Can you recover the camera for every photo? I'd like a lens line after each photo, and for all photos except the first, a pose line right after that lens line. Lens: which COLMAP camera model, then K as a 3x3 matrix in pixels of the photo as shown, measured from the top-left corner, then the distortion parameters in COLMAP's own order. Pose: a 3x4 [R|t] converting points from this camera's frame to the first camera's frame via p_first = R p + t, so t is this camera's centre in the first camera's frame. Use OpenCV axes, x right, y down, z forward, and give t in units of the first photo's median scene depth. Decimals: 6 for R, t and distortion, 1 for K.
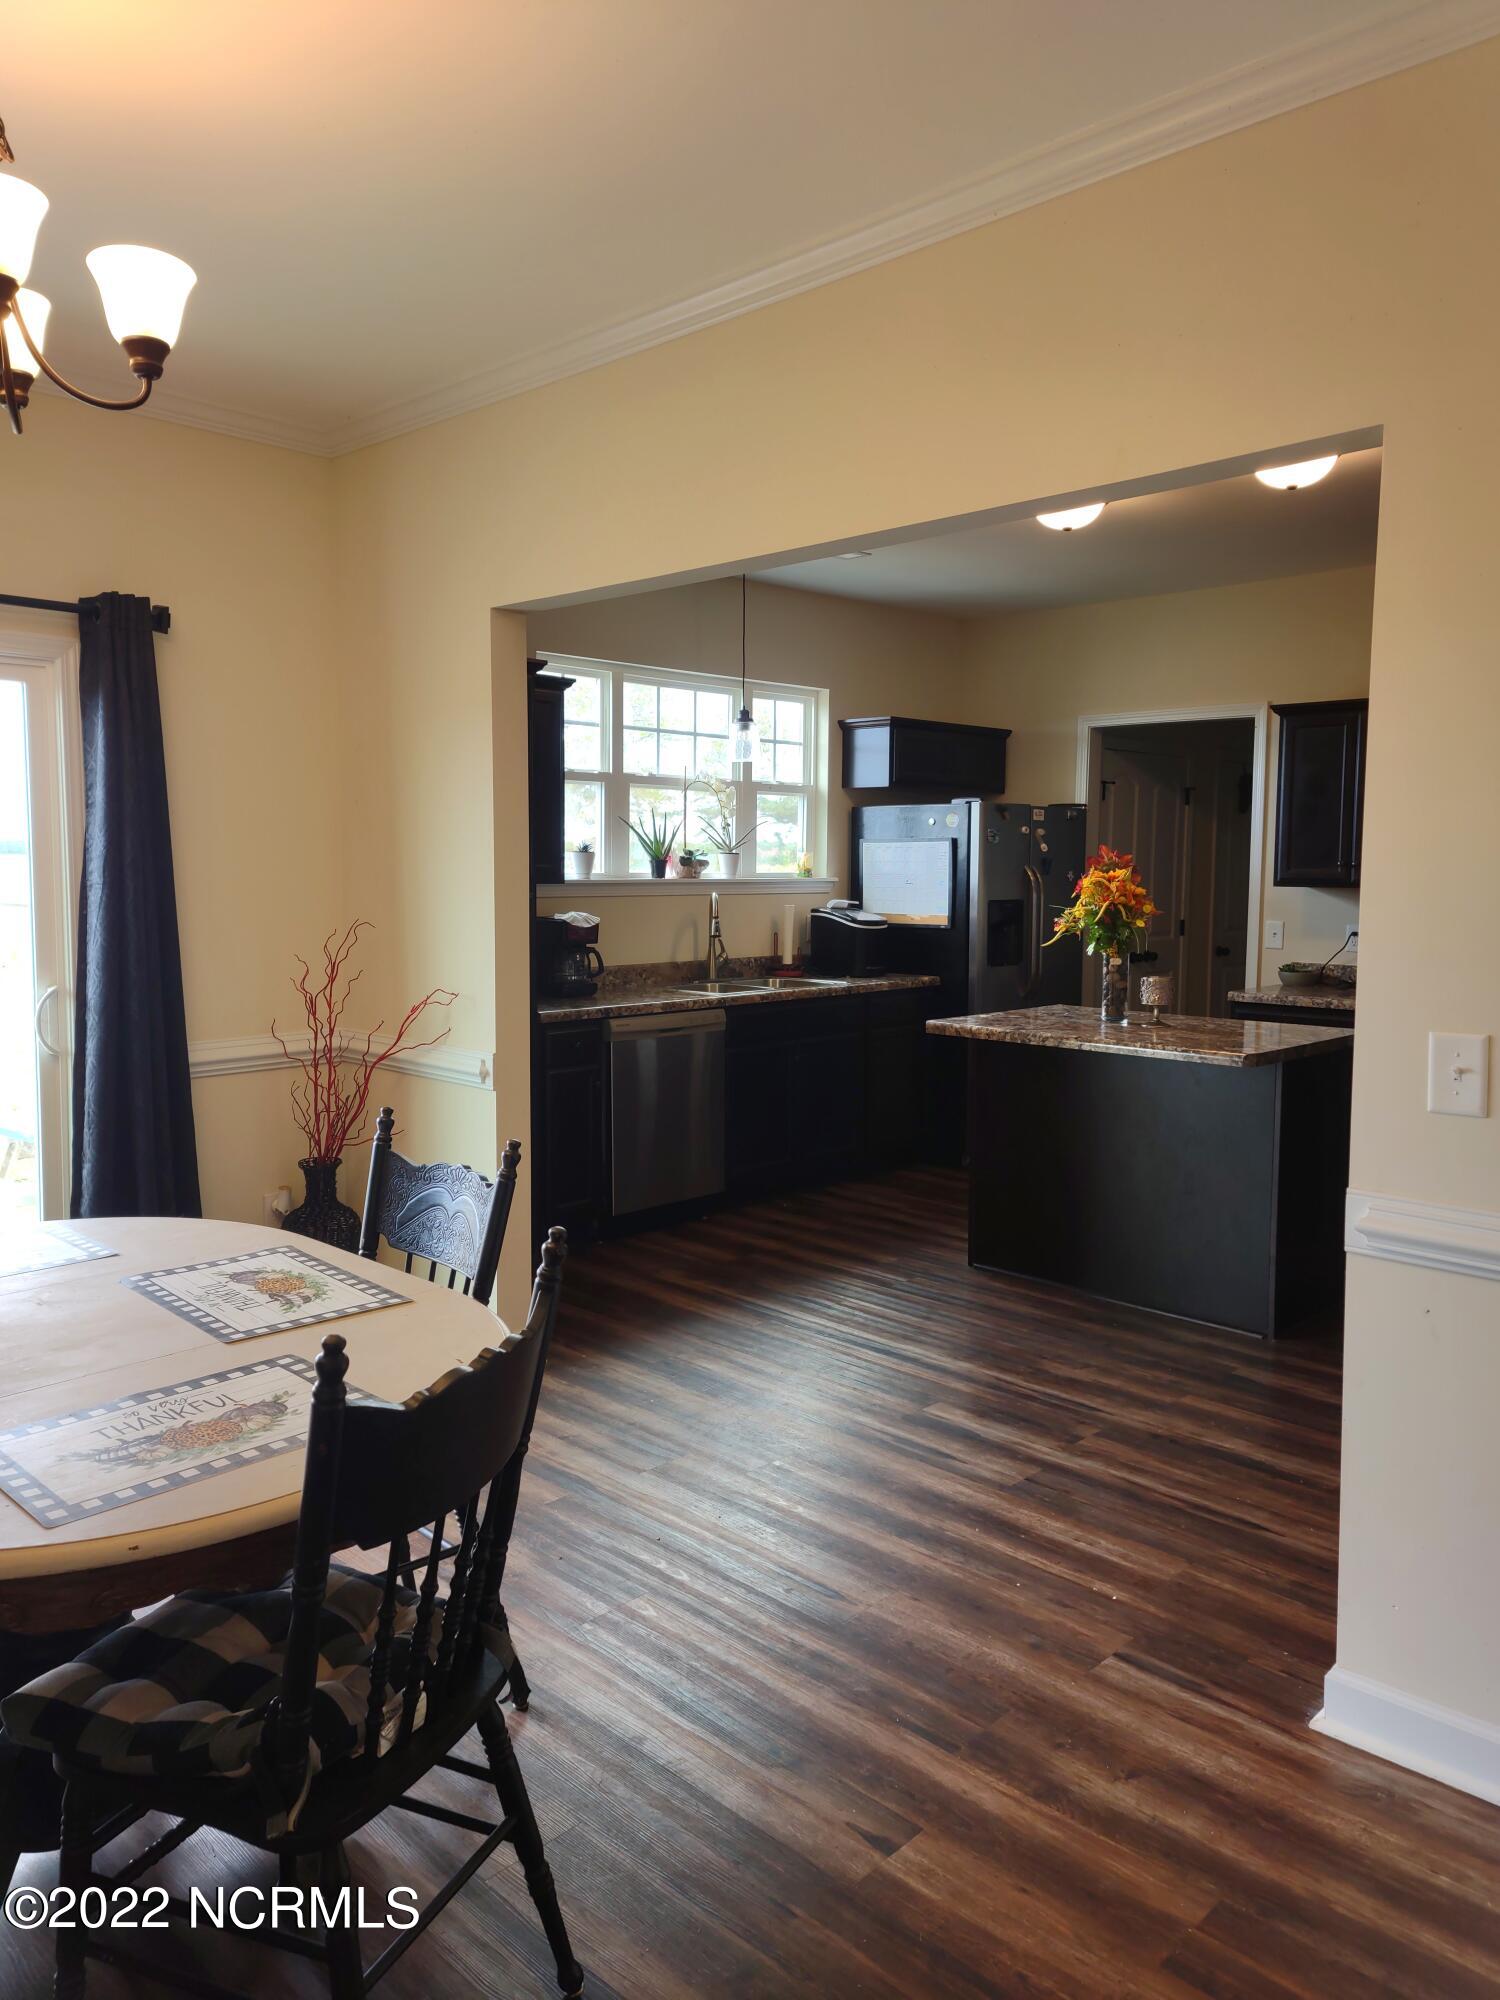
lens RADIAL K [[1449.4, 0, 765.5], [0, 1449.4, 983.7], [0, 0, 1]] dist [0.041992, -0.001356]
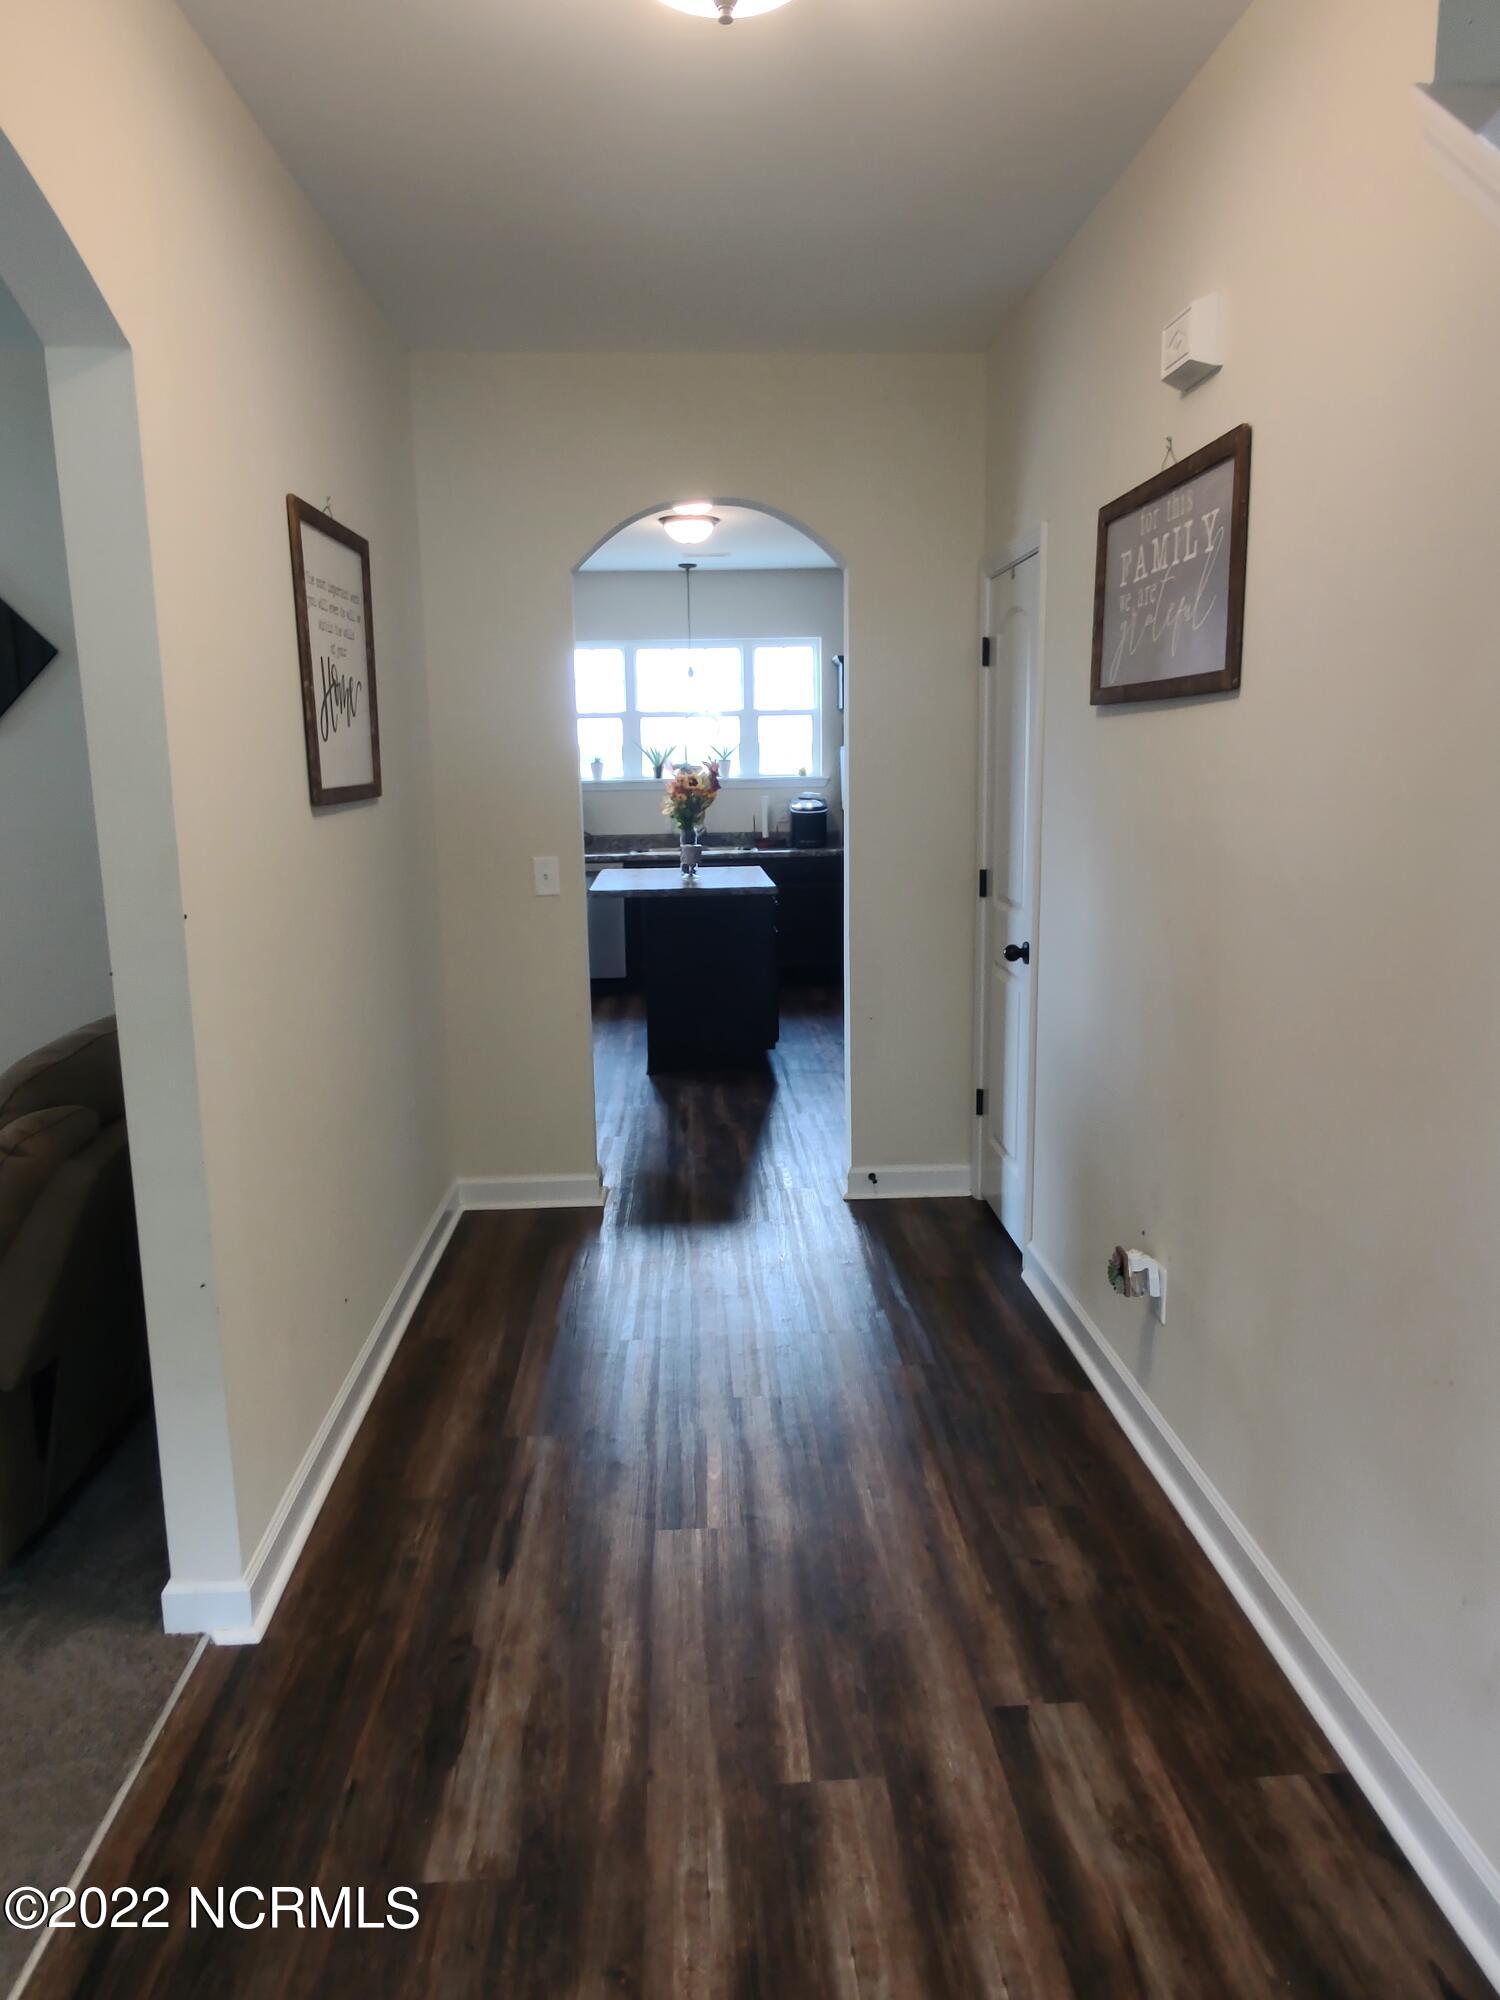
lens RADIAL K [[1337.1, 0, 750.0], [0, 1337.1, 1000.0], [0, 0, 1]] dist [0.003364, -0.006757]
pose [[0.727866, 0.100003, -0.678388, 1.091211], [-0.038035, 0.993673, 0.105671, 0.006863], [0.684664, -0.051112, 0.727065, 0.036455]]
